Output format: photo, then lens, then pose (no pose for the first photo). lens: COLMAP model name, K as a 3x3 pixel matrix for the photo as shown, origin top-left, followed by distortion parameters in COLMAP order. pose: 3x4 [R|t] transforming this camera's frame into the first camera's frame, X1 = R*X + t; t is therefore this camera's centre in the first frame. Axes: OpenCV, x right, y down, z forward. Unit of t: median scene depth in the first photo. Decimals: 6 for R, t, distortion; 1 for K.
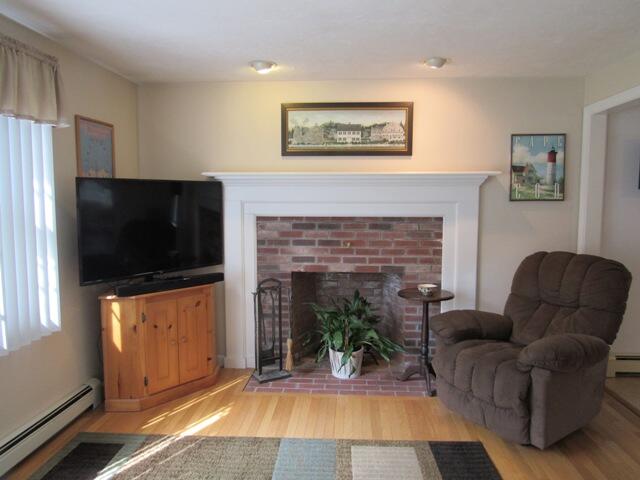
lens RADIAL K [[456.8, 0, 323.9], [0, 456.8, 240.5], [0, 0, 1]] dist [-0.008043, 0.003648]
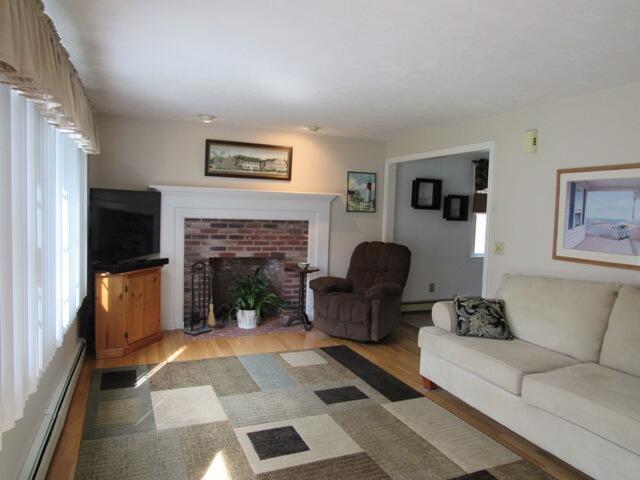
lens RADIAL K [[456.8, 0, 318.8], [0, 456.8, 240.2], [0, 0, 1]] dist [-0.008043, 0.003648]
pose [[0.901141, -0.002125, 0.433522, -0.399912], [0.007448, 0.999916, -0.010581, 0.033588], [-0.433463, 0.012764, 0.901081, -0.443851]]
